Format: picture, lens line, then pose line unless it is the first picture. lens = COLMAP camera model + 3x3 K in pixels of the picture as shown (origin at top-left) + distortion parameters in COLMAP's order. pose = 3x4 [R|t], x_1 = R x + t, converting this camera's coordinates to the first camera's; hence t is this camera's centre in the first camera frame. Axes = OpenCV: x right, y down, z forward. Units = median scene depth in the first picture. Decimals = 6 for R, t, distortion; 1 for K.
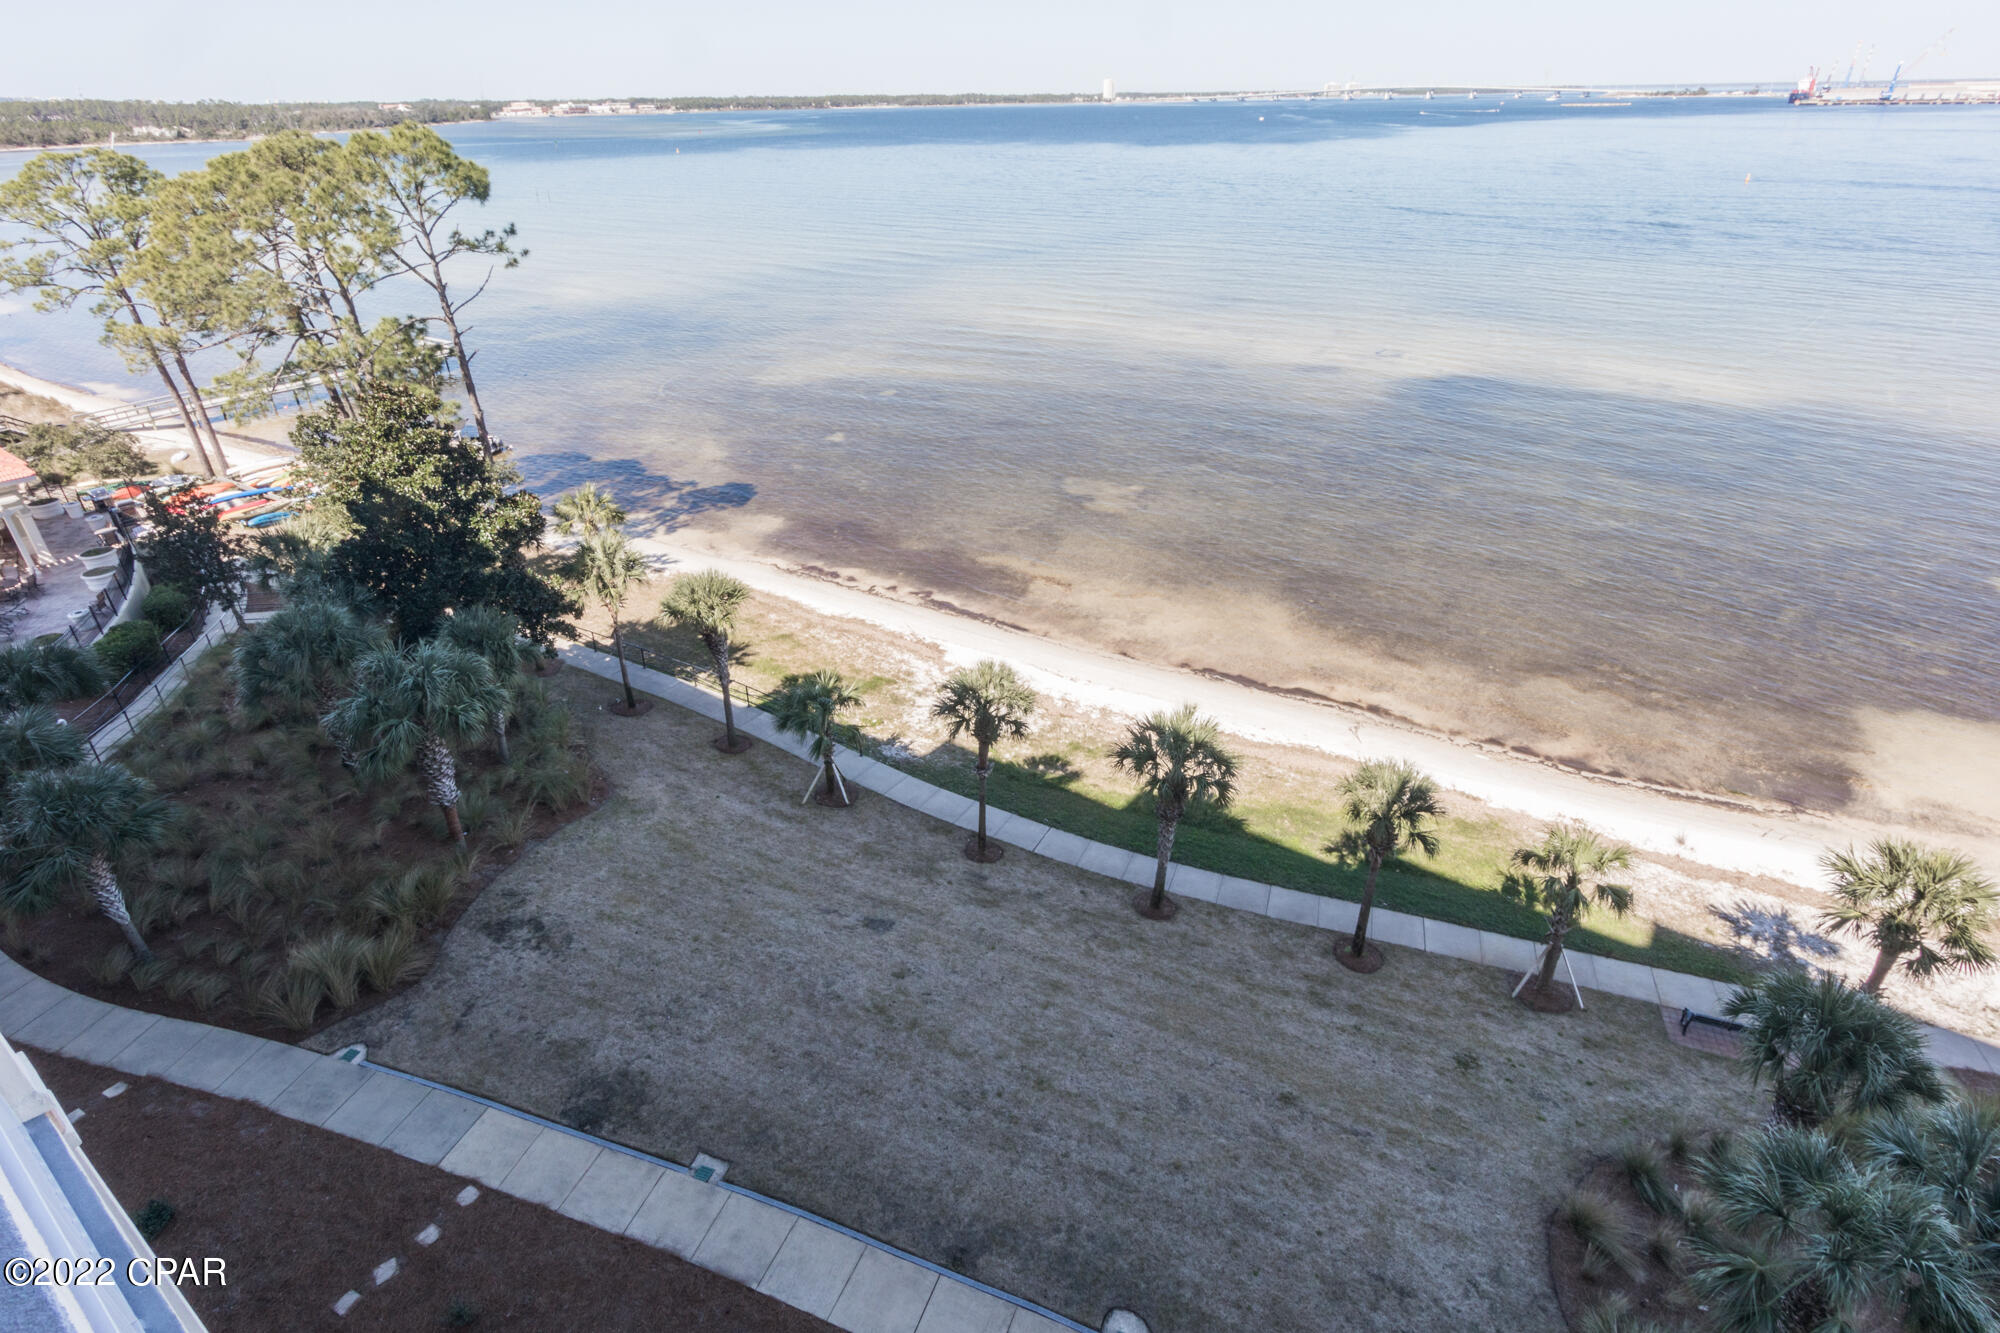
lens RADIAL K [[1021.5, 0, 989.4], [0, 1021.5, 668.0], [0, 0, 1]] dist [0.004433, -0.000745]
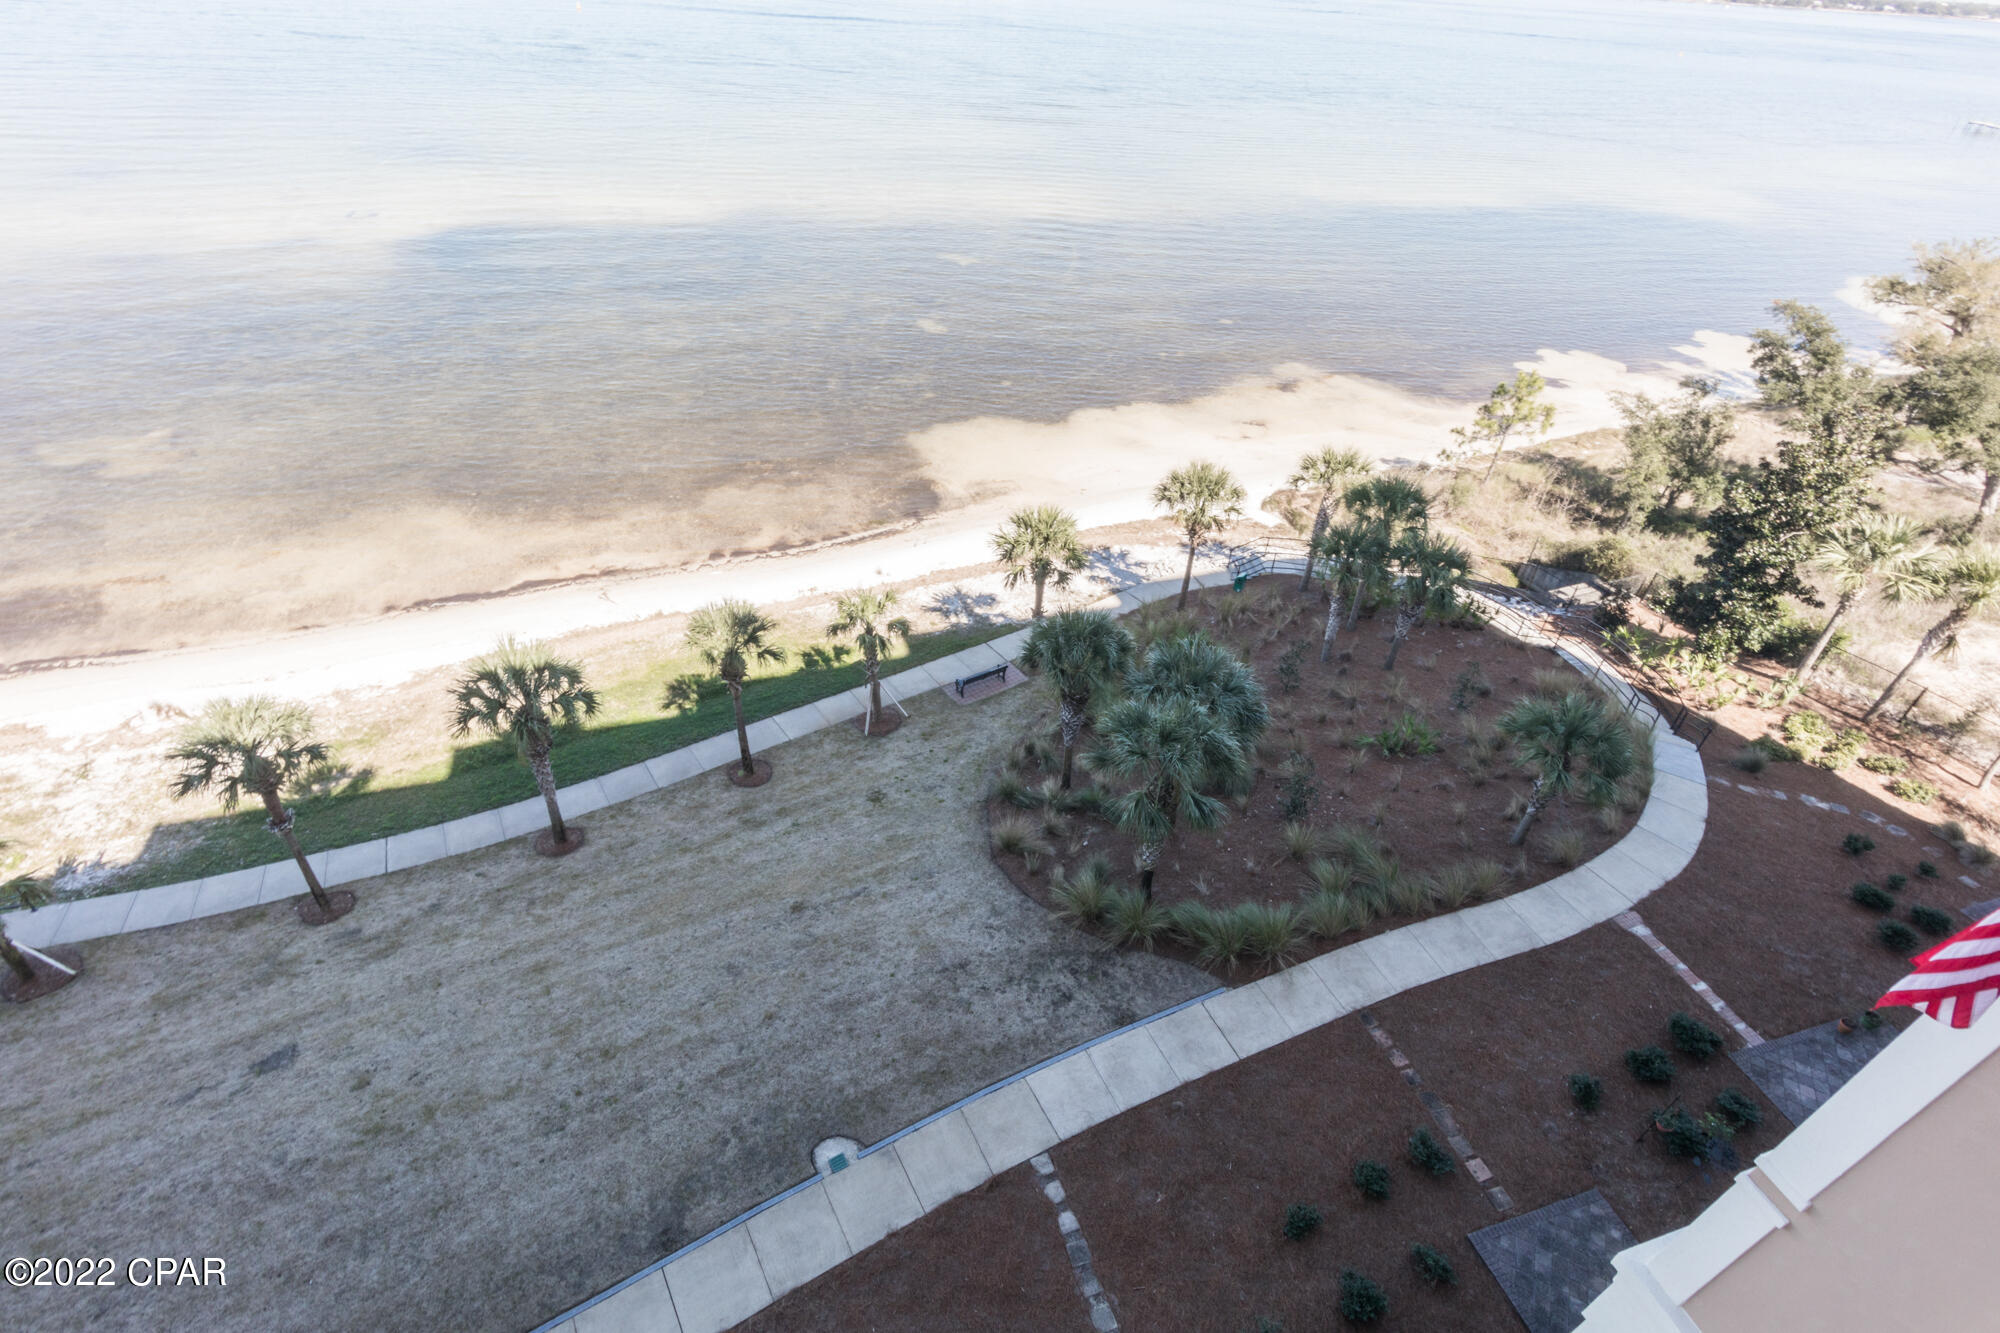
lens RADIAL K [[960.1, 0, 990.7], [0, 960.1, 669.3], [0, 0, 1]] dist [0.003631, -0.000421]
pose [[0.590047, -0.451727, 0.669169, -0.120997], [0.339672, 0.890798, 0.301830, -0.043434], [-0.732439, 0.049204, 0.679052, 0.072764]]
